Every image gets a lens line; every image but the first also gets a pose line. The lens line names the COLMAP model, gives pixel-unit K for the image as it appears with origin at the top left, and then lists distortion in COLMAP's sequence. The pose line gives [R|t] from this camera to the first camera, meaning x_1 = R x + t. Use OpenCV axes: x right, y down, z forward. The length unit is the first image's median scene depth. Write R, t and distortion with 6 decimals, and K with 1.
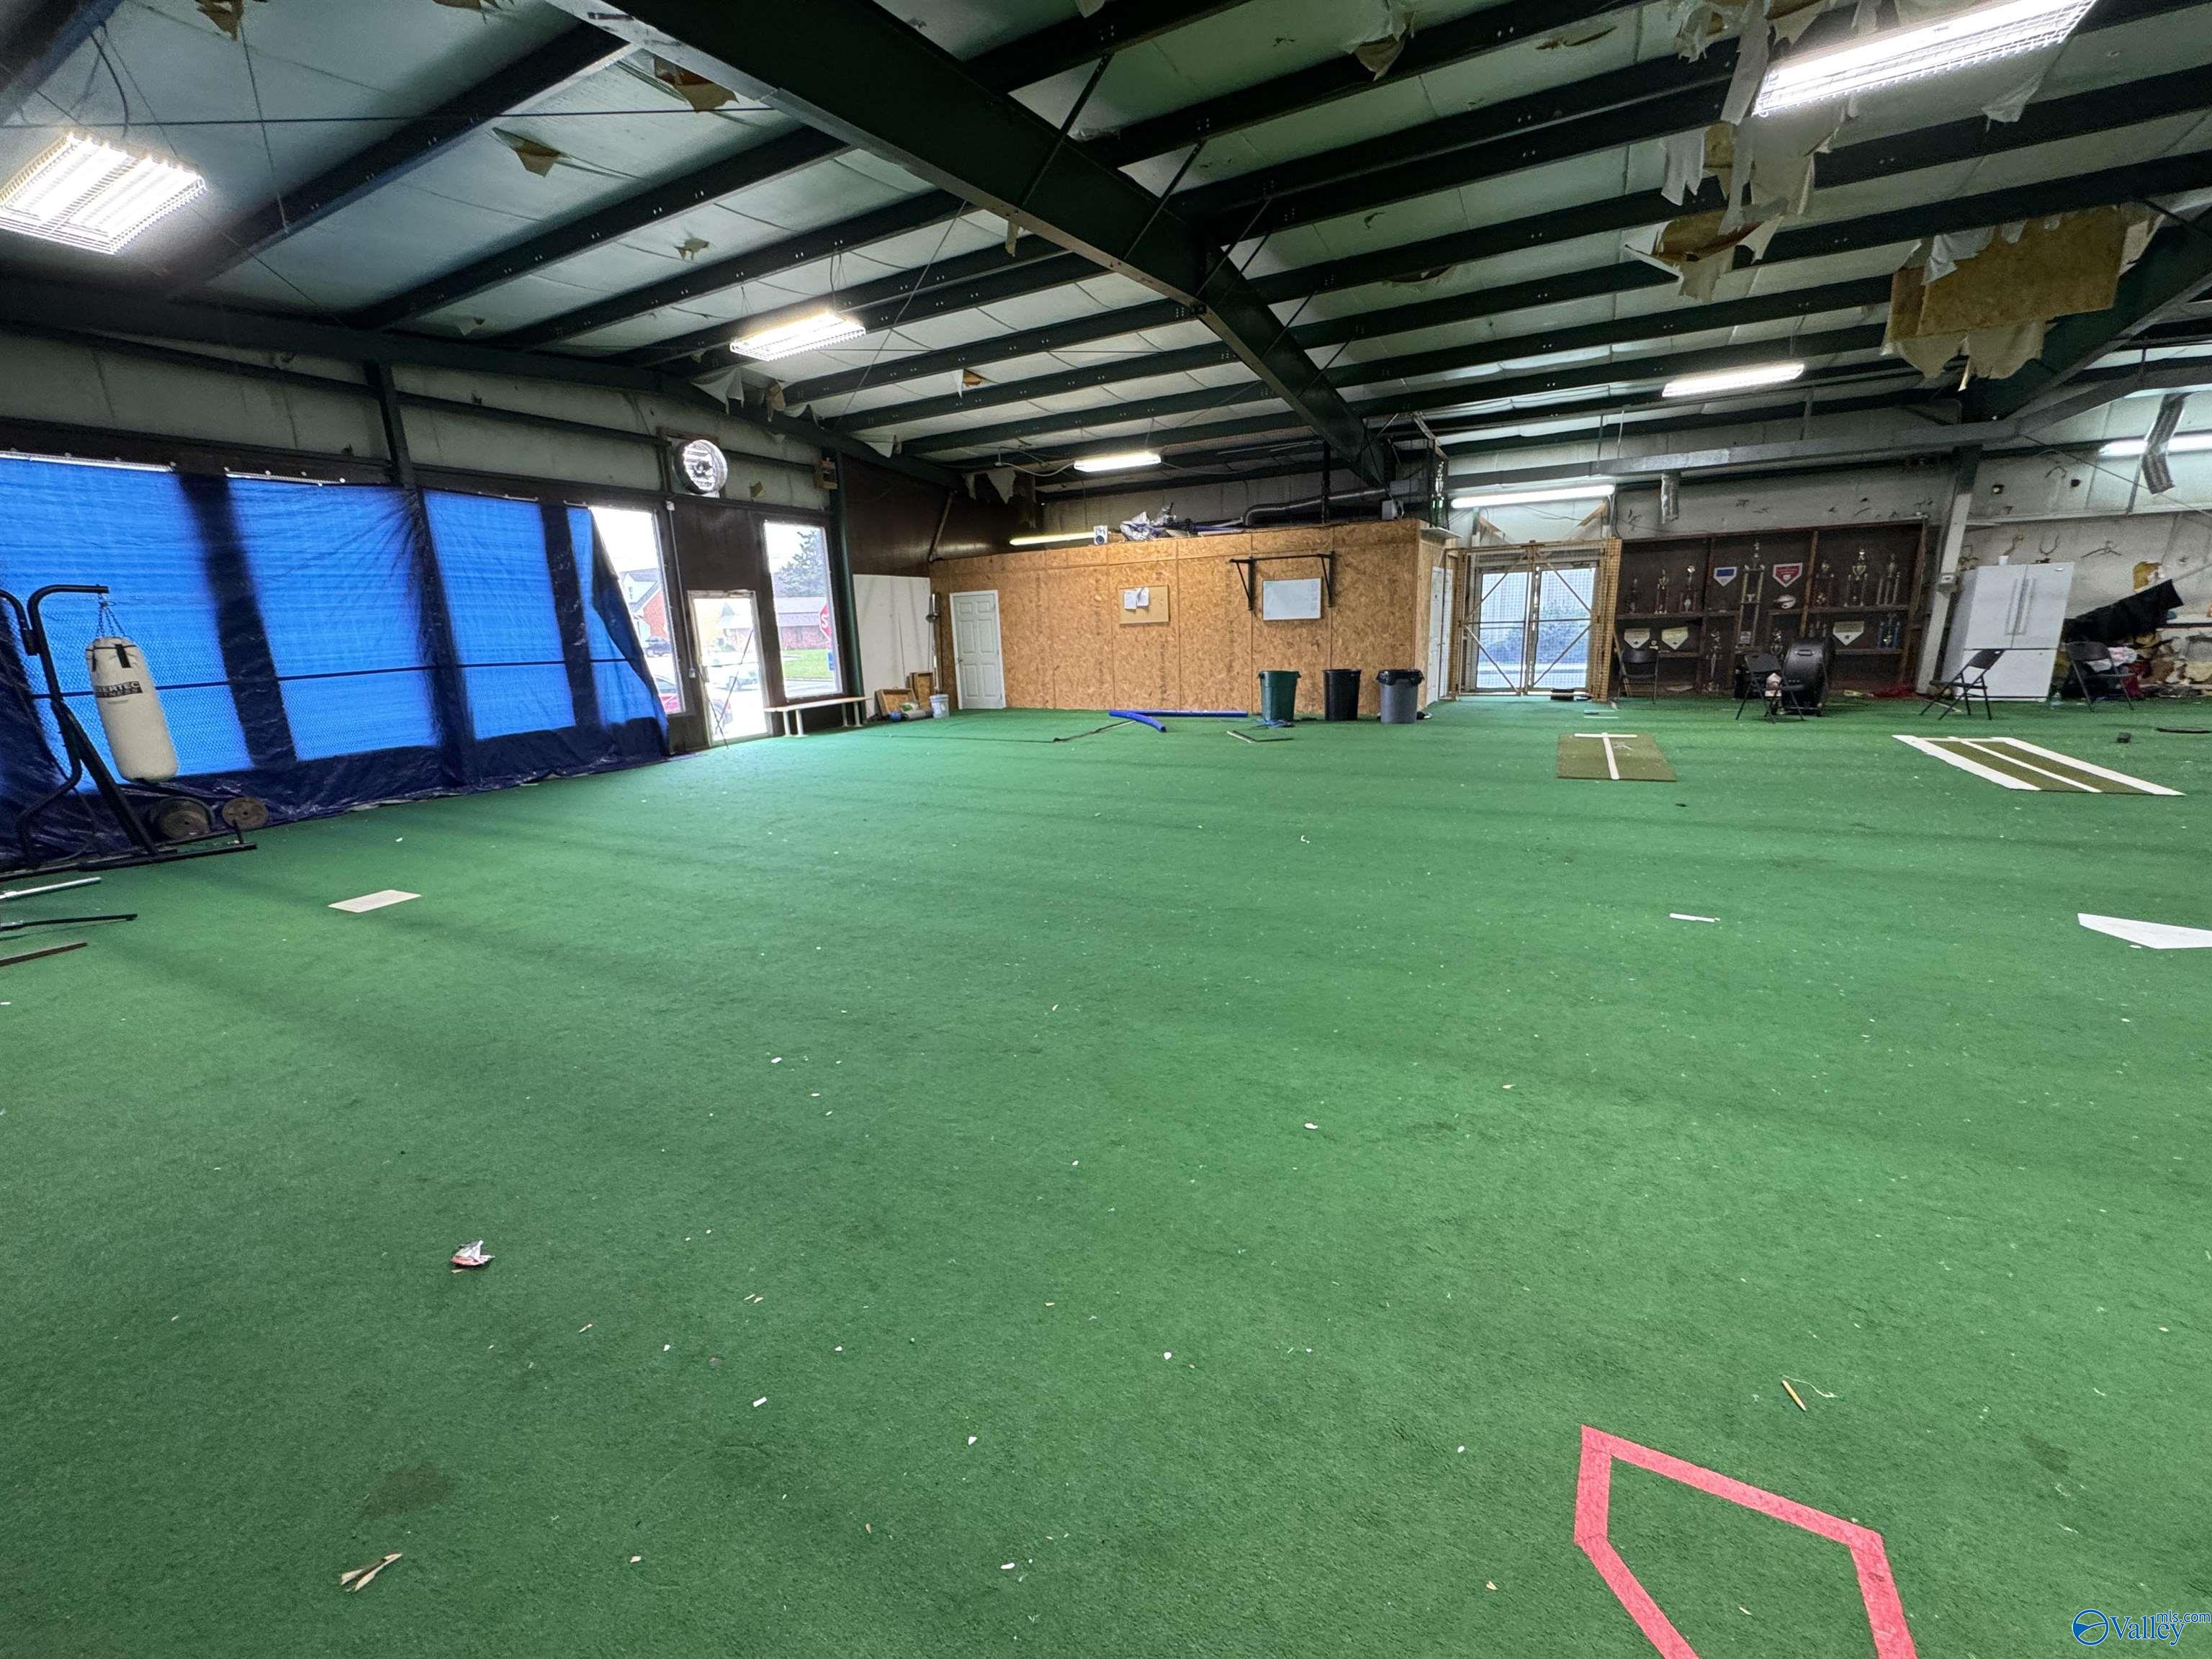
lens RADIAL K [[883.2, 0, 1106.3], [0, 883.2, 830.2], [0, 0, 1]] dist [-0.001612, -0.000041]
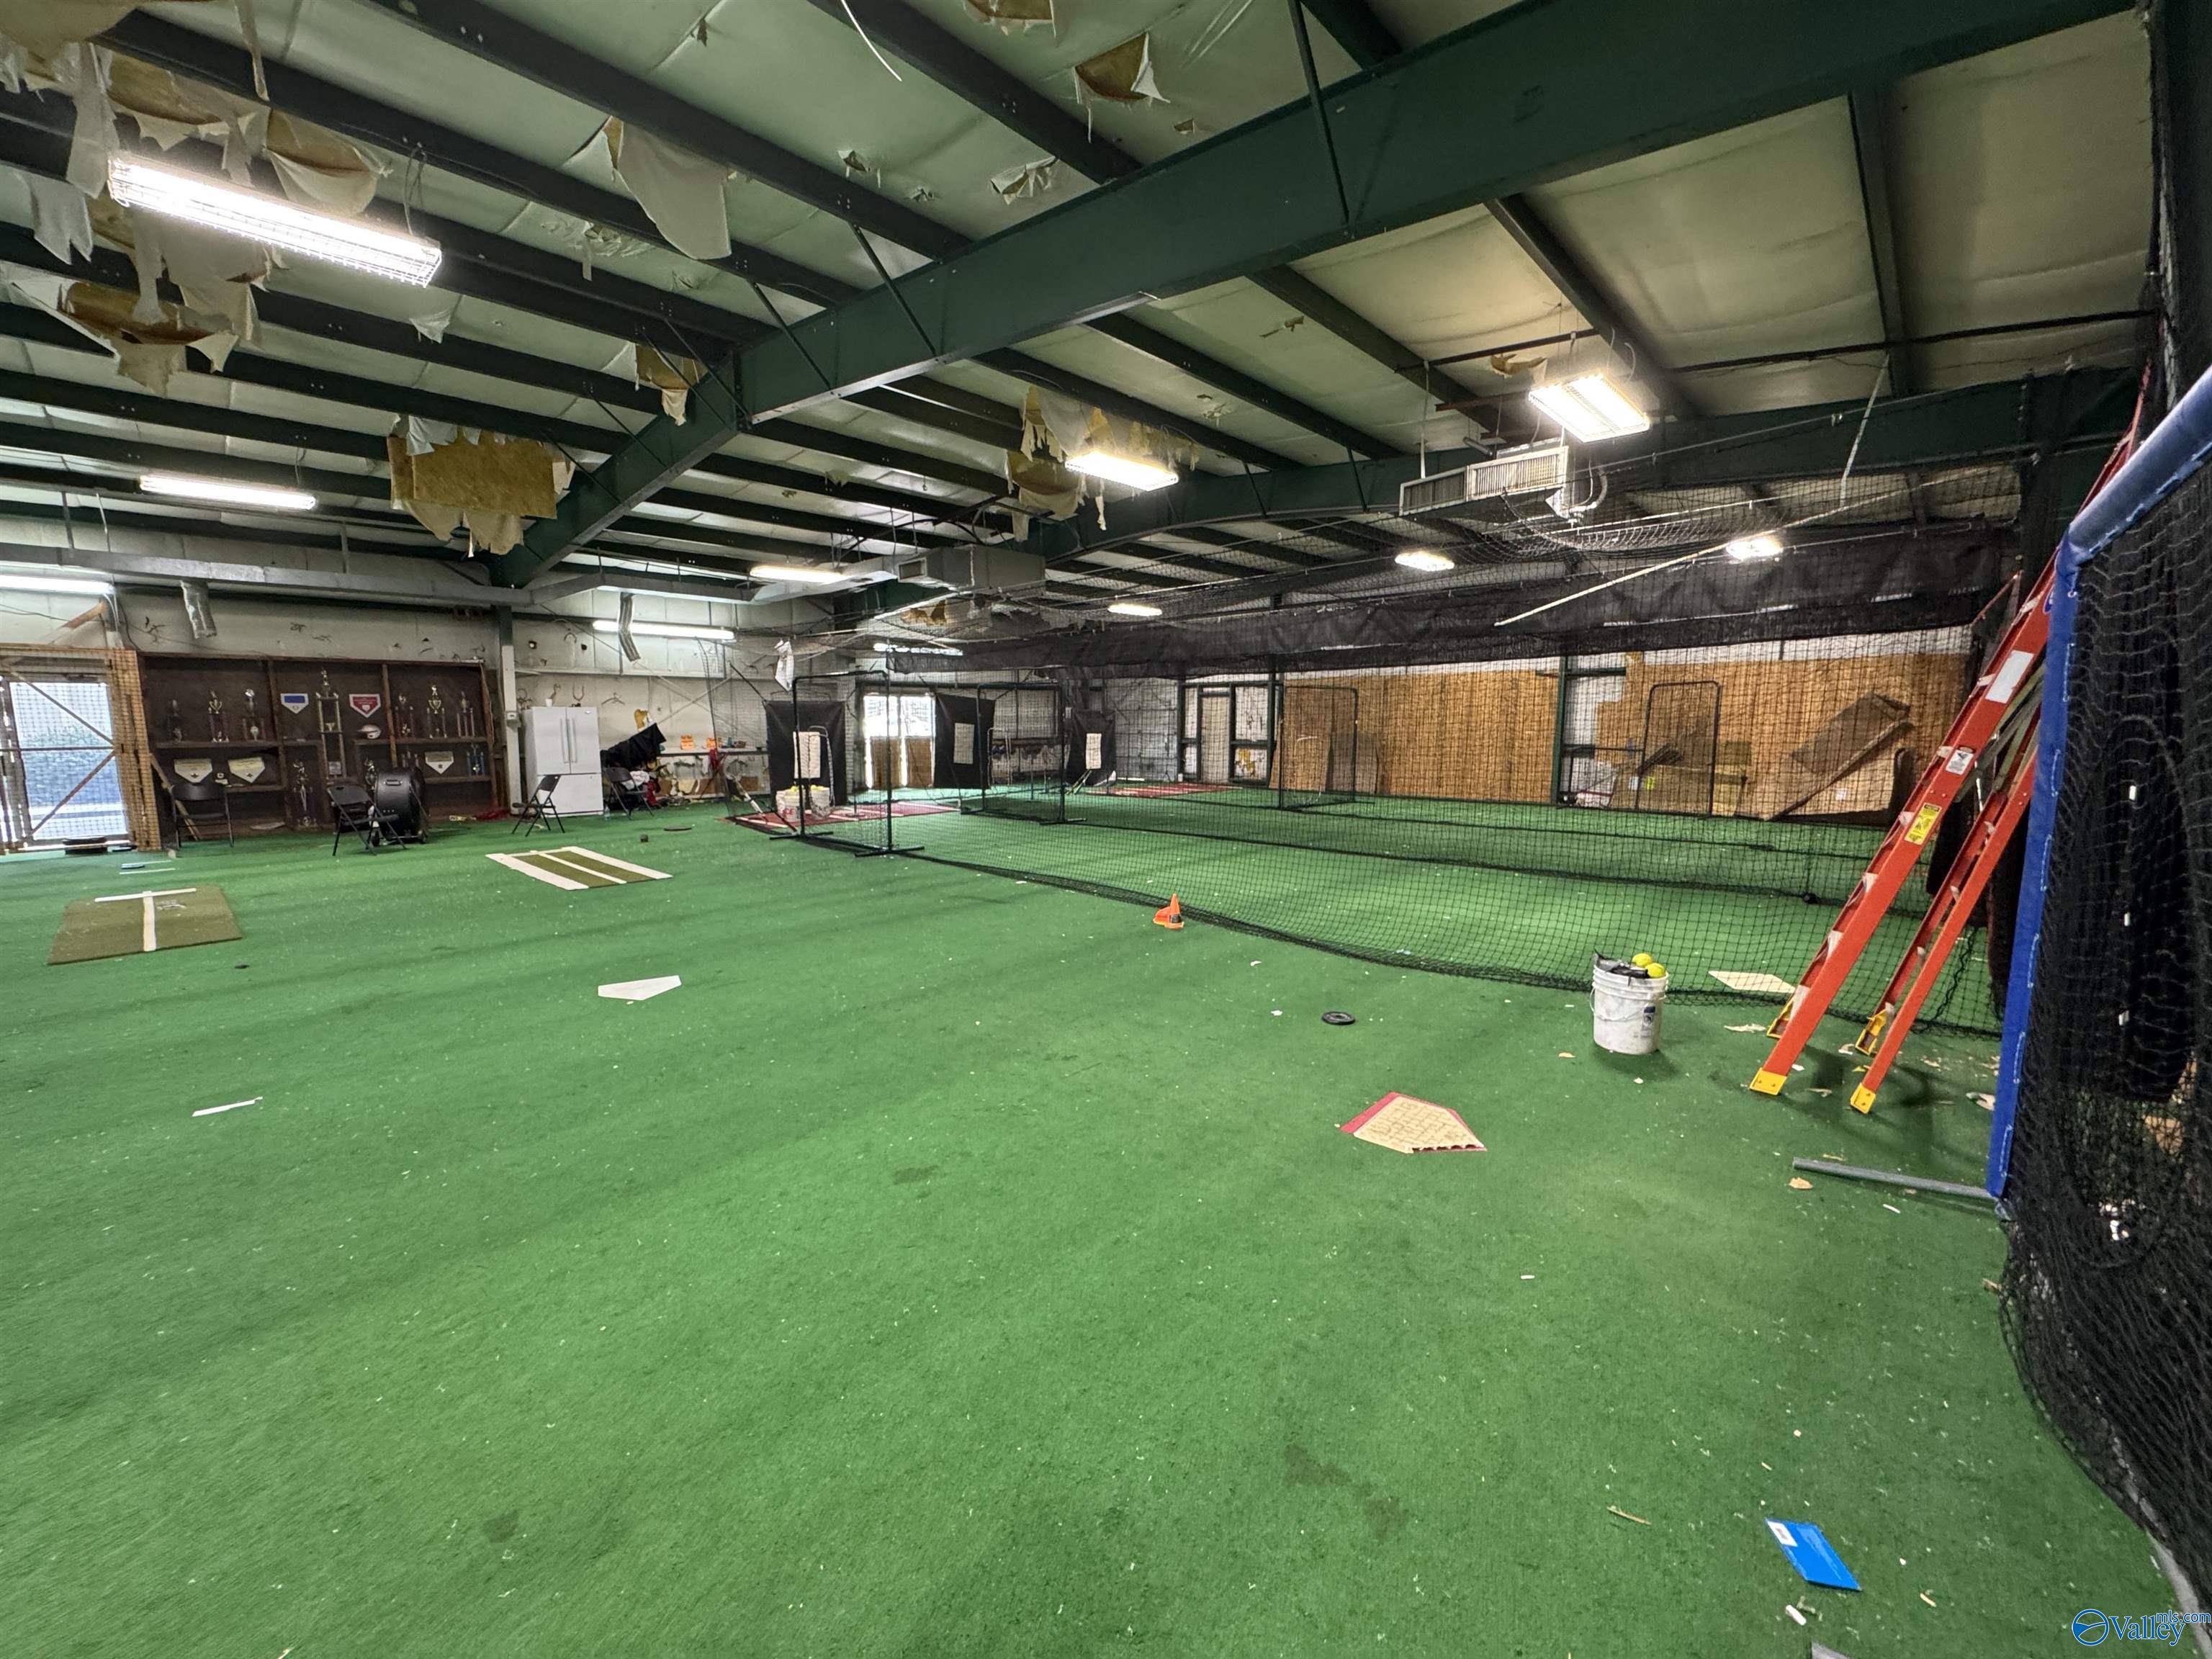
lens RADIAL K [[883.2, 0, 1101.6], [0, 883.2, 835.4], [0, 0, 1]] dist [-0.001612, -0.000041]
pose [[0.267452, -0.087794, 0.959563, 0.039343], [0.215381, 0.976091, 0.029275, 0.000882], [-0.939191, 0.198843, 0.279967, -0.021474]]
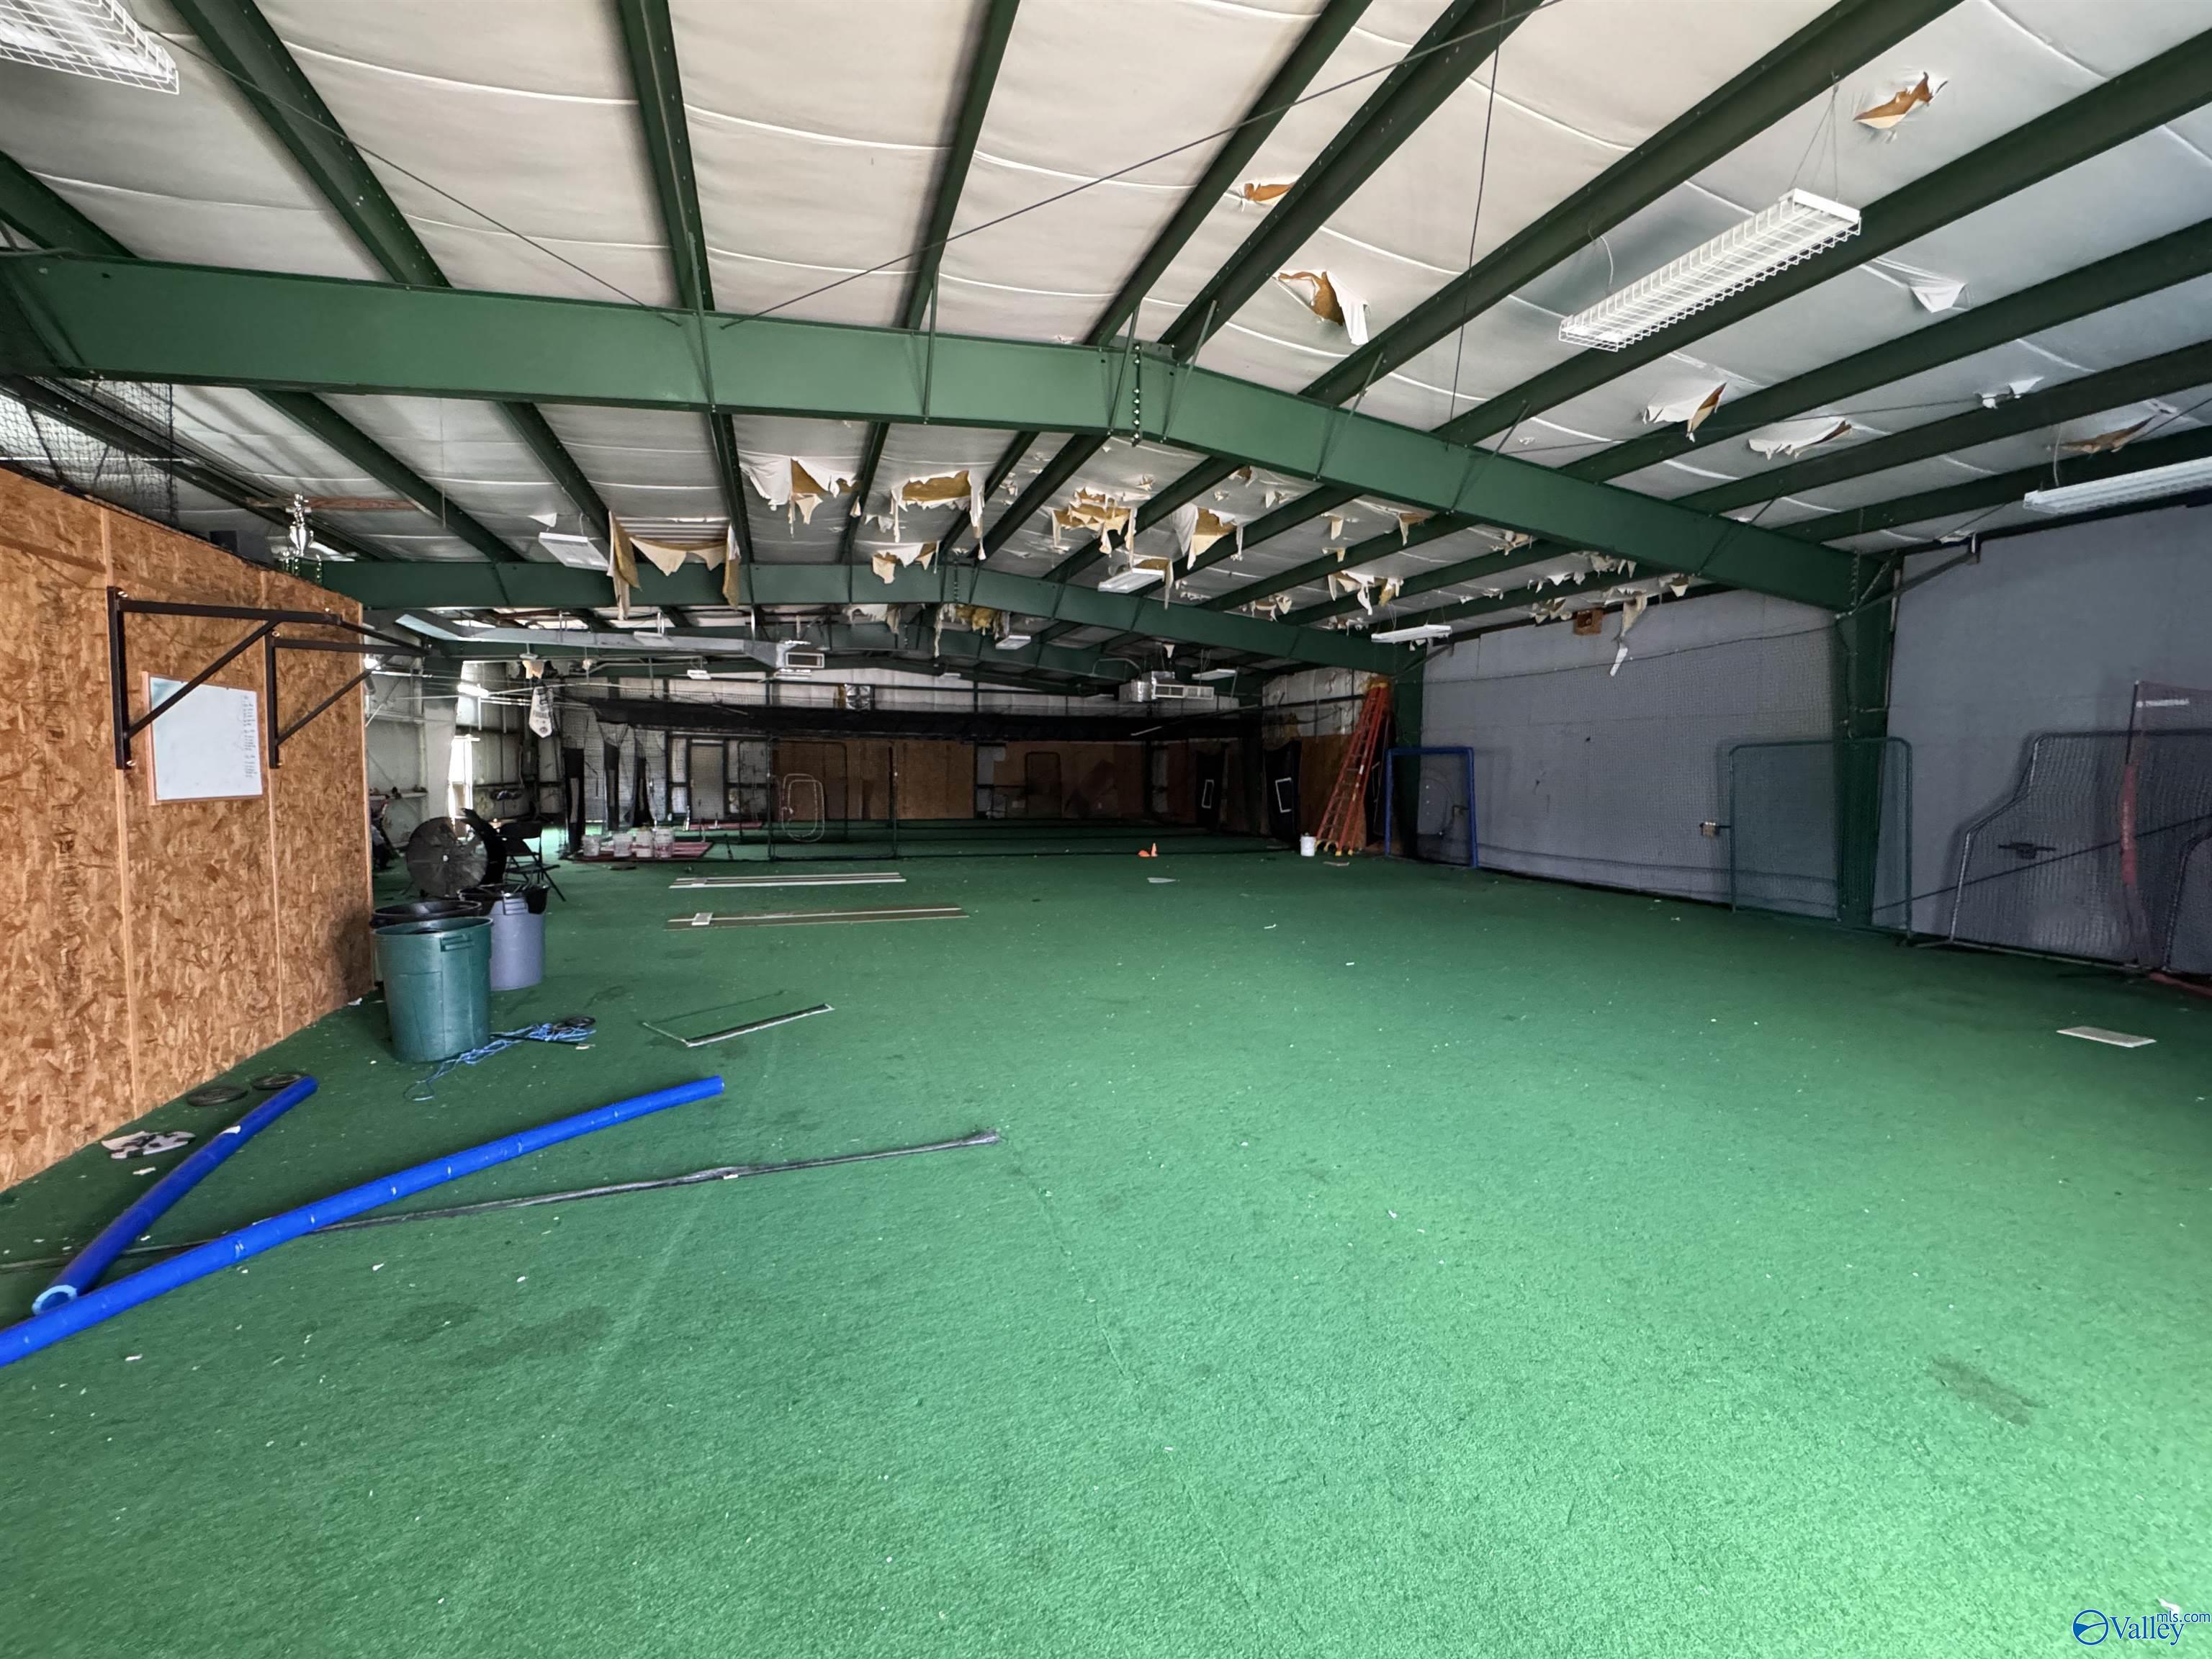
lens RADIAL K [[883.2, 0, 1106.7], [0, 883.2, 825.4], [0, 0, 1]] dist [-0.001612, -0.000041]
pose [[-0.739822, -0.015537, 0.672623, -0.319171], [0.169647, 0.963122, 0.208843, -0.284581], [-0.651063, 0.268615, -0.709903, 1.199981]]
